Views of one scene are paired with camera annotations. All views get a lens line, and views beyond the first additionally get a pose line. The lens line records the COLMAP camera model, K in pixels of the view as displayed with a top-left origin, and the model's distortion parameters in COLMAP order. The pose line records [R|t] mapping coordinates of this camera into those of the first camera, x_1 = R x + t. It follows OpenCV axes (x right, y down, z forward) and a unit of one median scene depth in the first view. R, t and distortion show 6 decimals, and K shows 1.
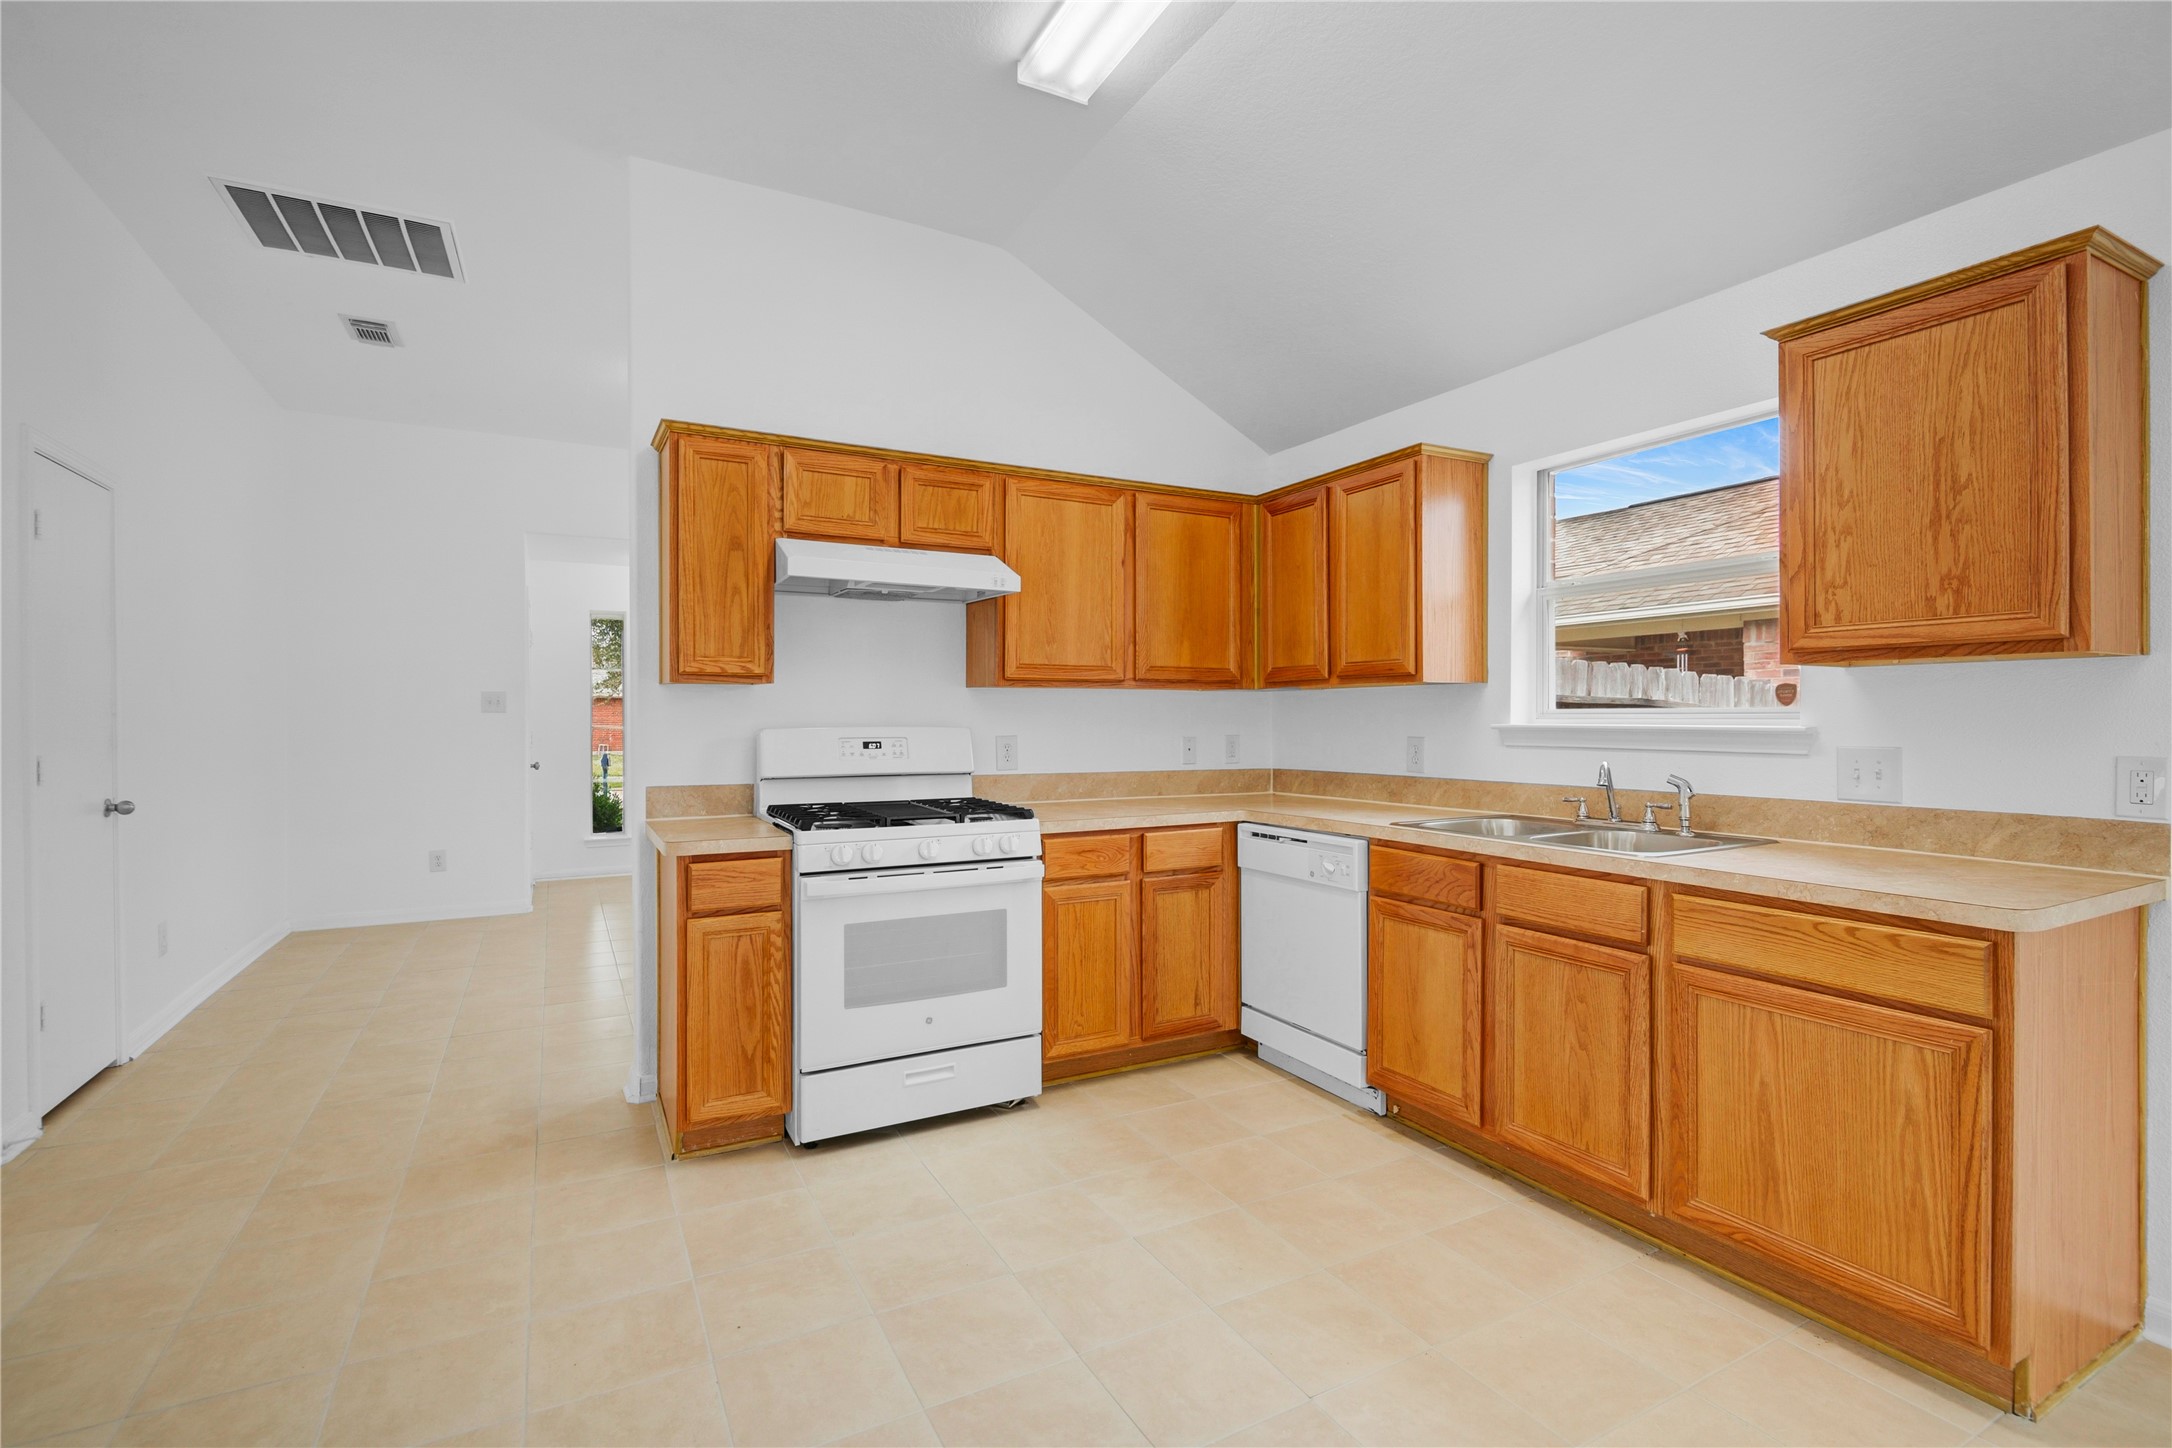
lens RADIAL K [[987.9, 0, 1088.5], [0, 987.9, 723.4], [0, 0, 1]] dist [-0.000664, -0.000292]
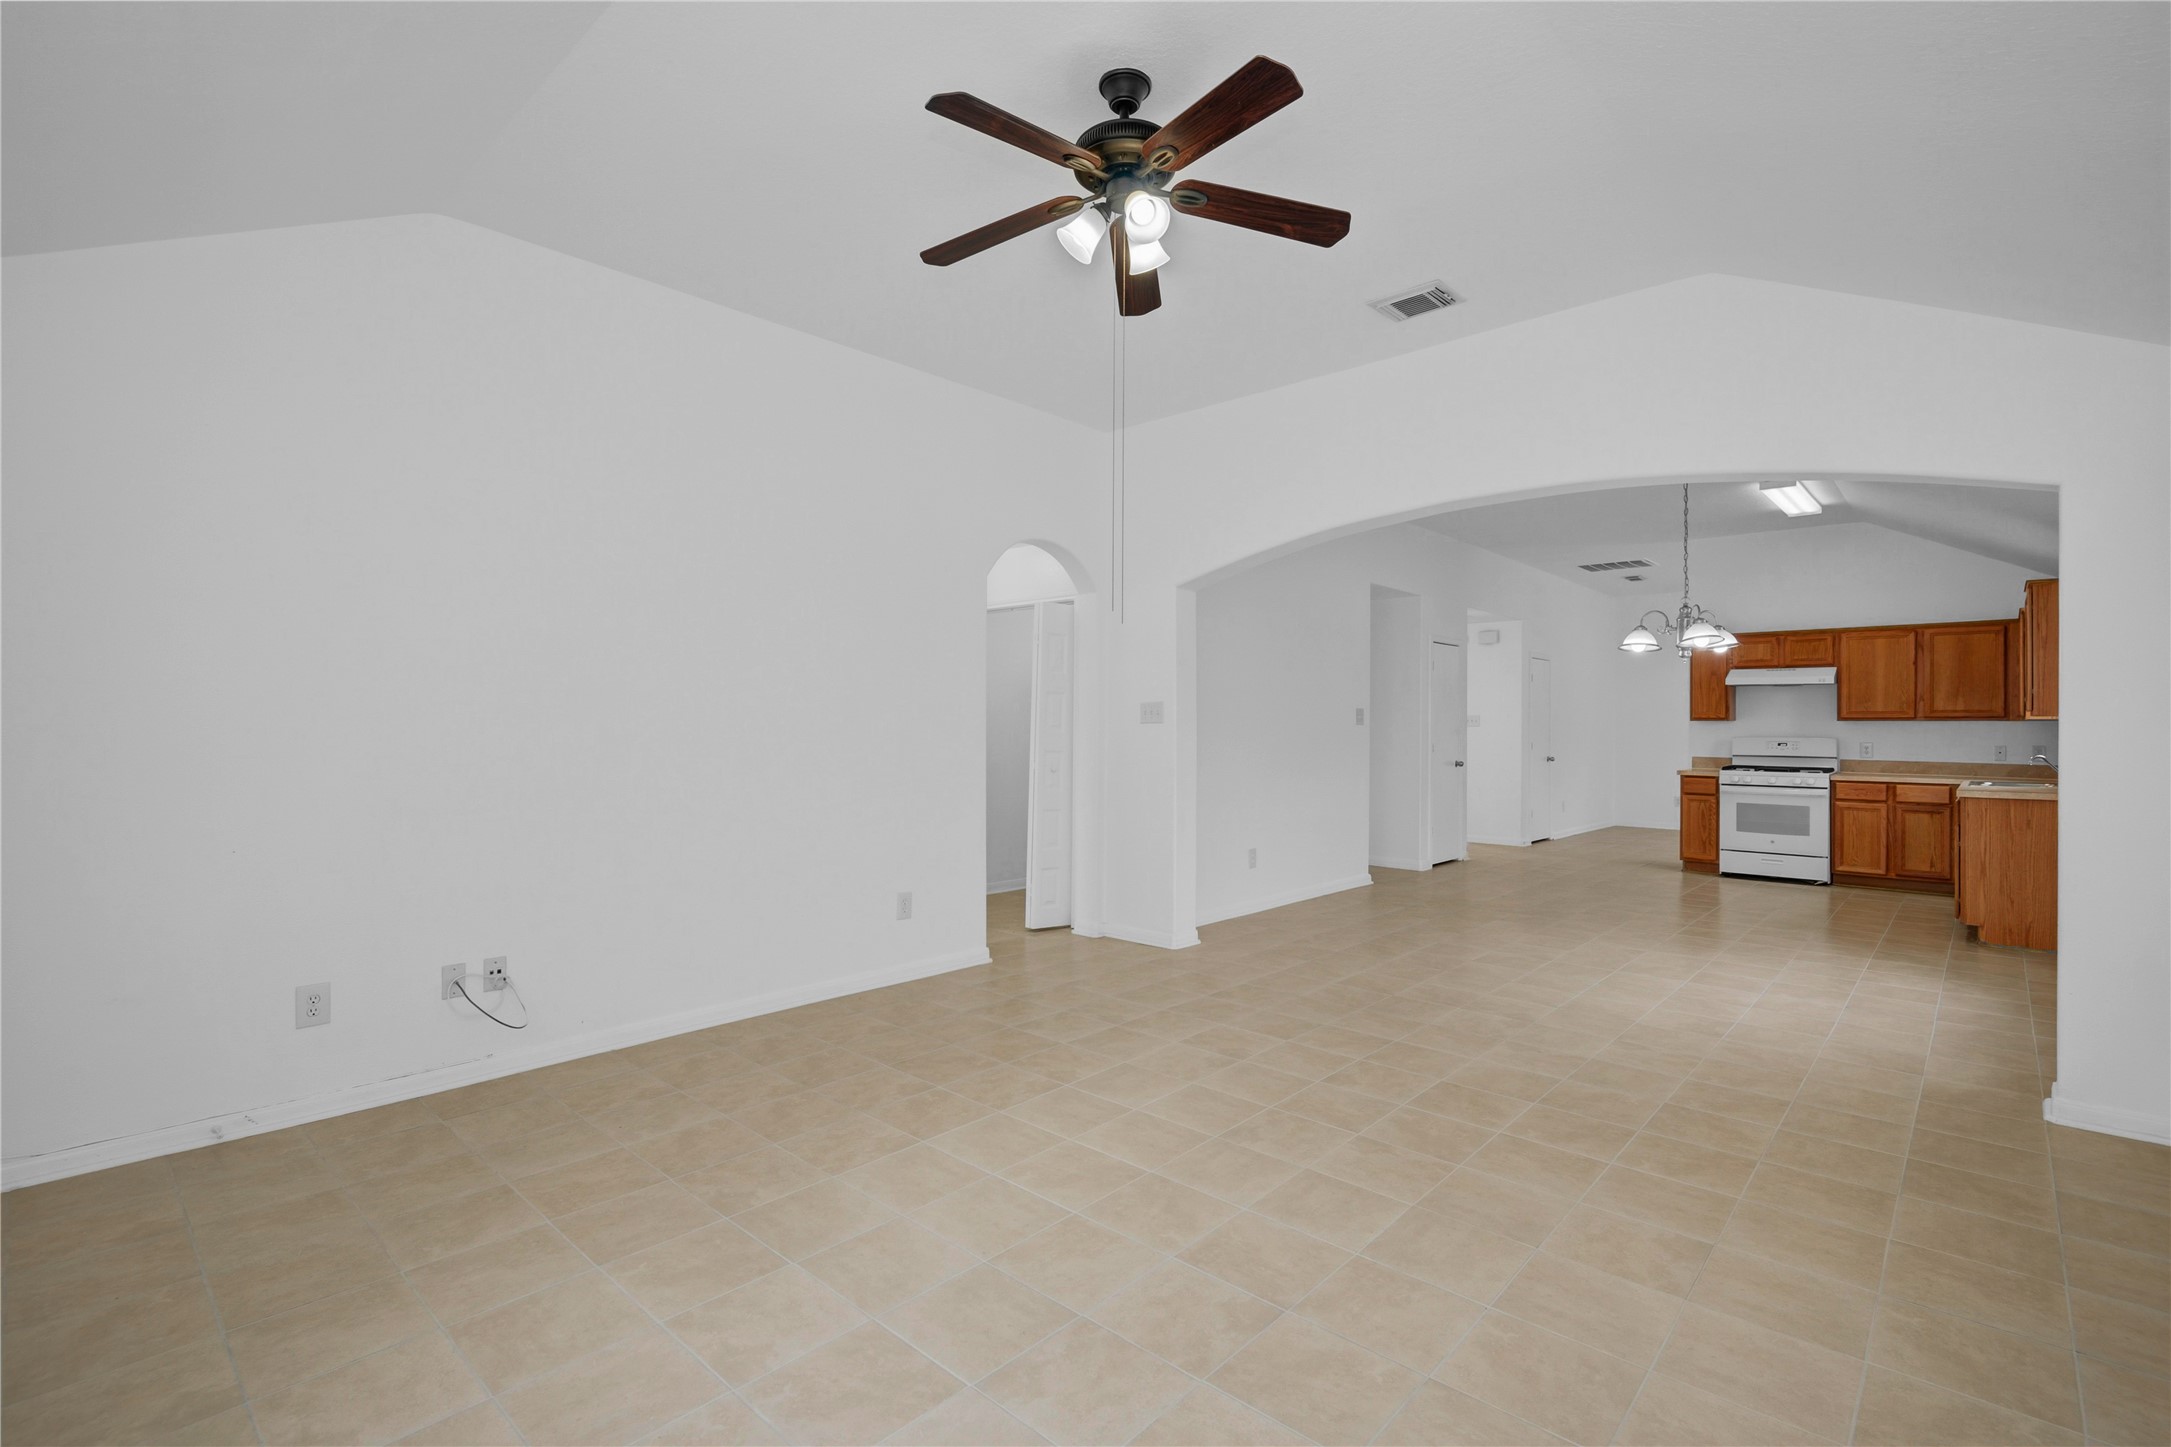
lens RADIAL K [[987.4, 0, 1088.0], [0, 987.4, 722.9], [0, 0, 1]] dist [-0.000664, -0.000292]
pose [[0.334938, -0.001243, -0.942239, 1.604897], [-0.014497, 0.999874, -0.006472, 0.009243], [0.942128, 0.015827, 0.334878, -1.554454]]
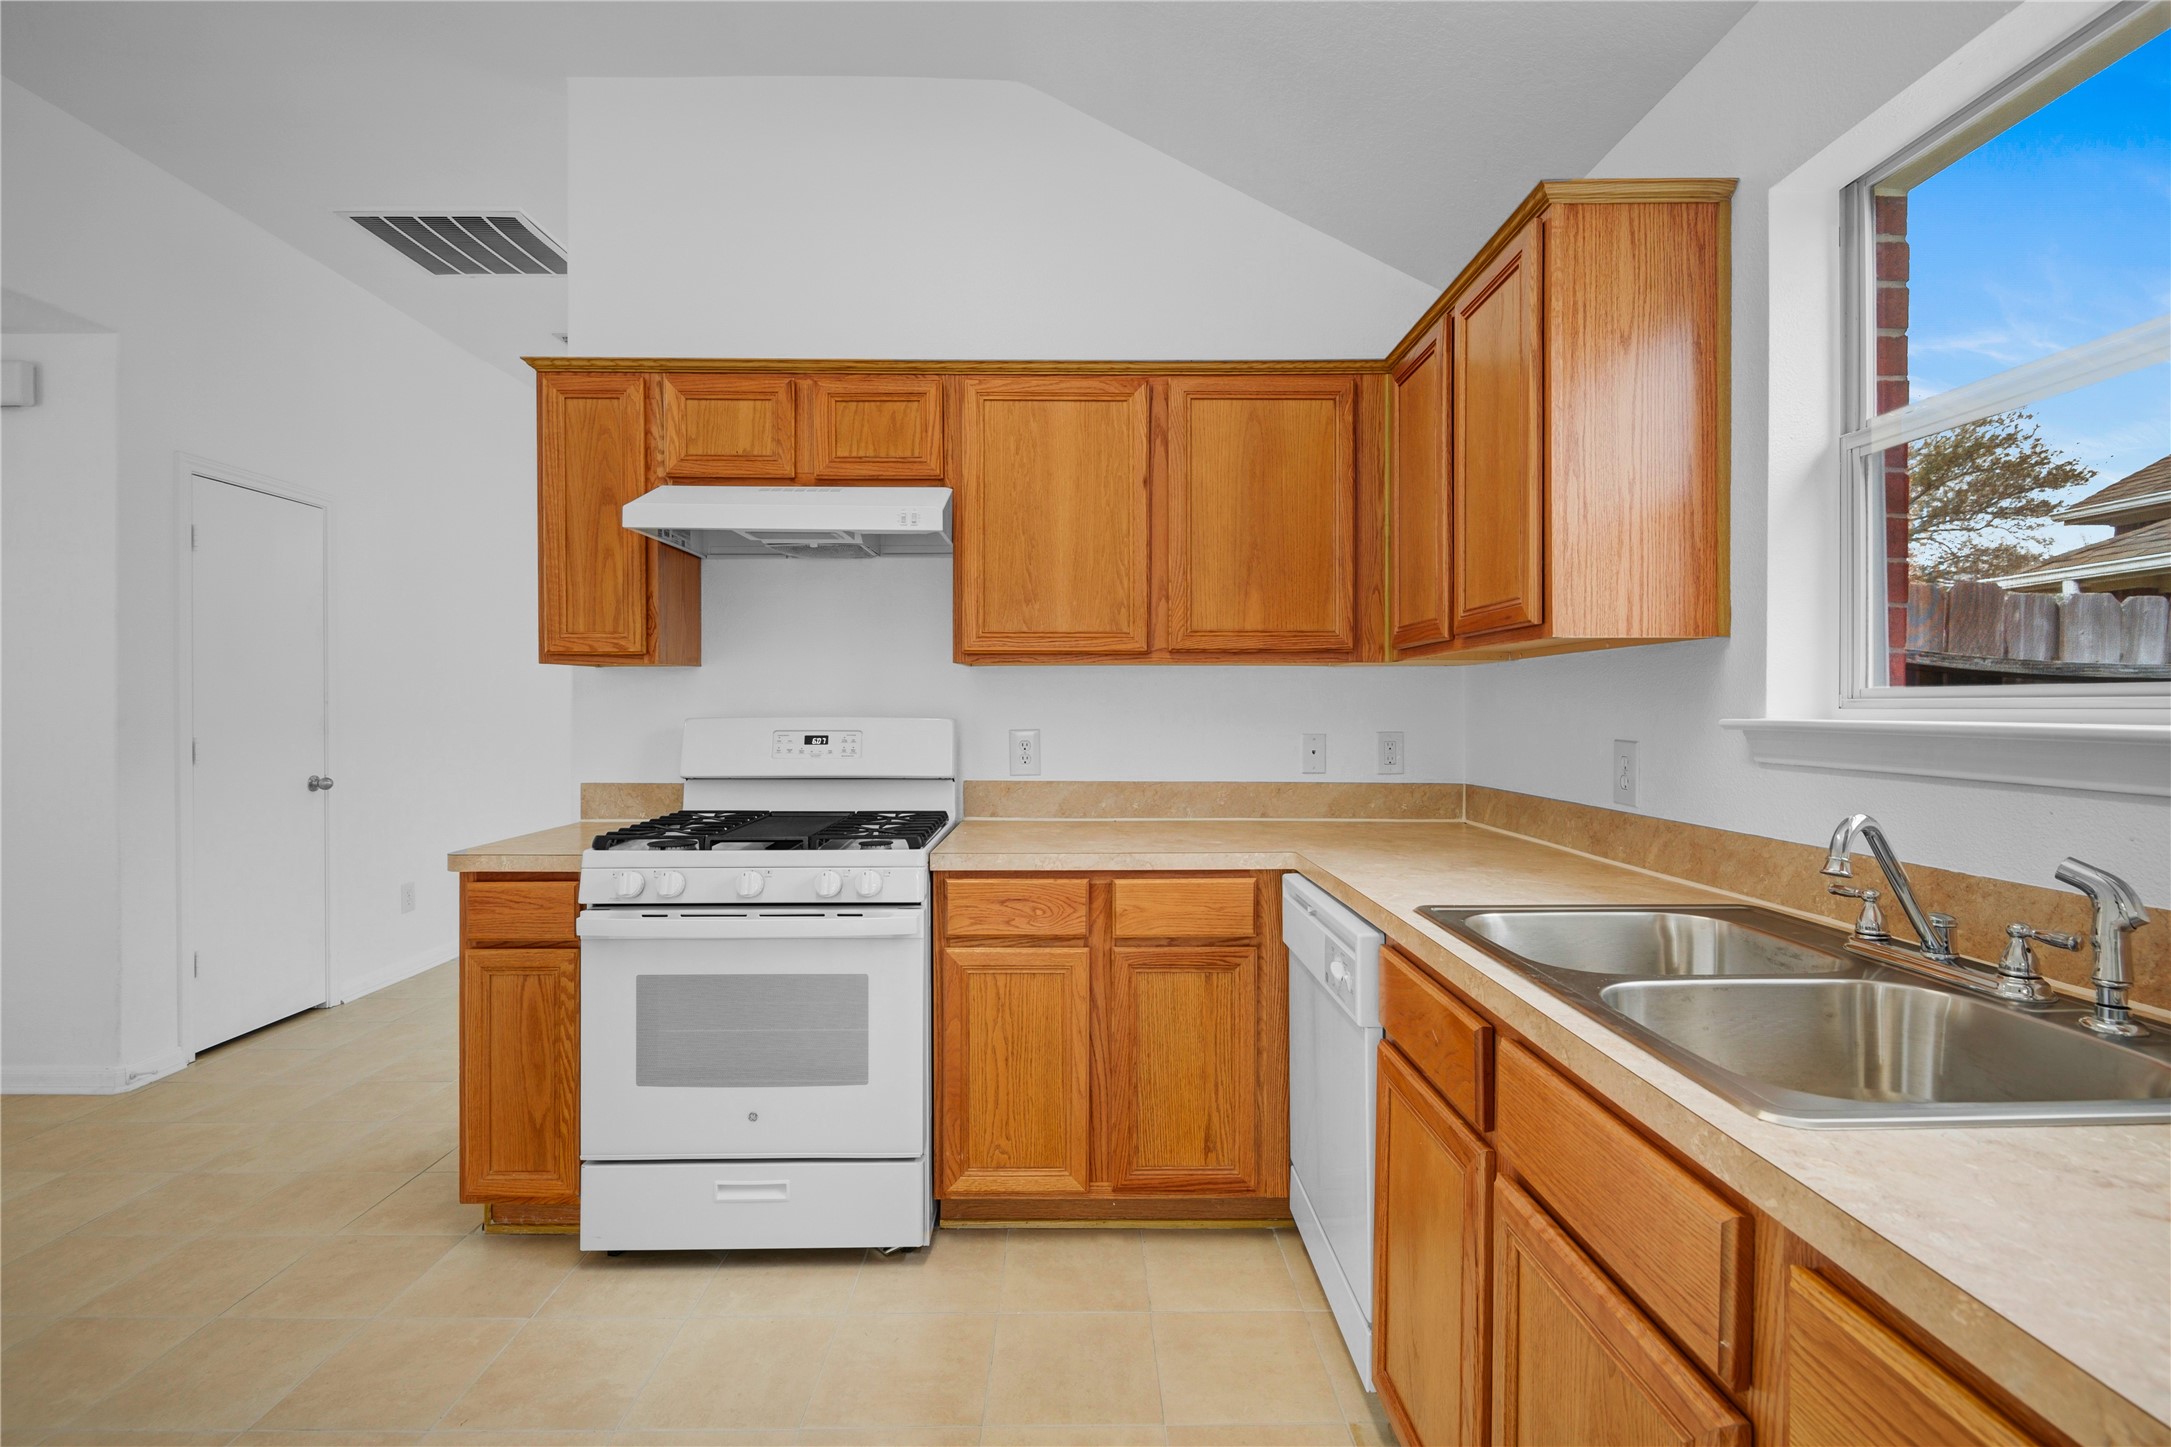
lens RADIAL K [[991.6, 0, 1087.2], [0, 991.6, 710.6], [0, 0, 1]] dist [0.001402, -0.000189]
pose [[0.886902, 0.002767, -0.461950, 0.352976], [-0.003317, 0.999994, -0.000379, -0.002152], [0.461946, 0.001868, 0.886906, 0.403725]]
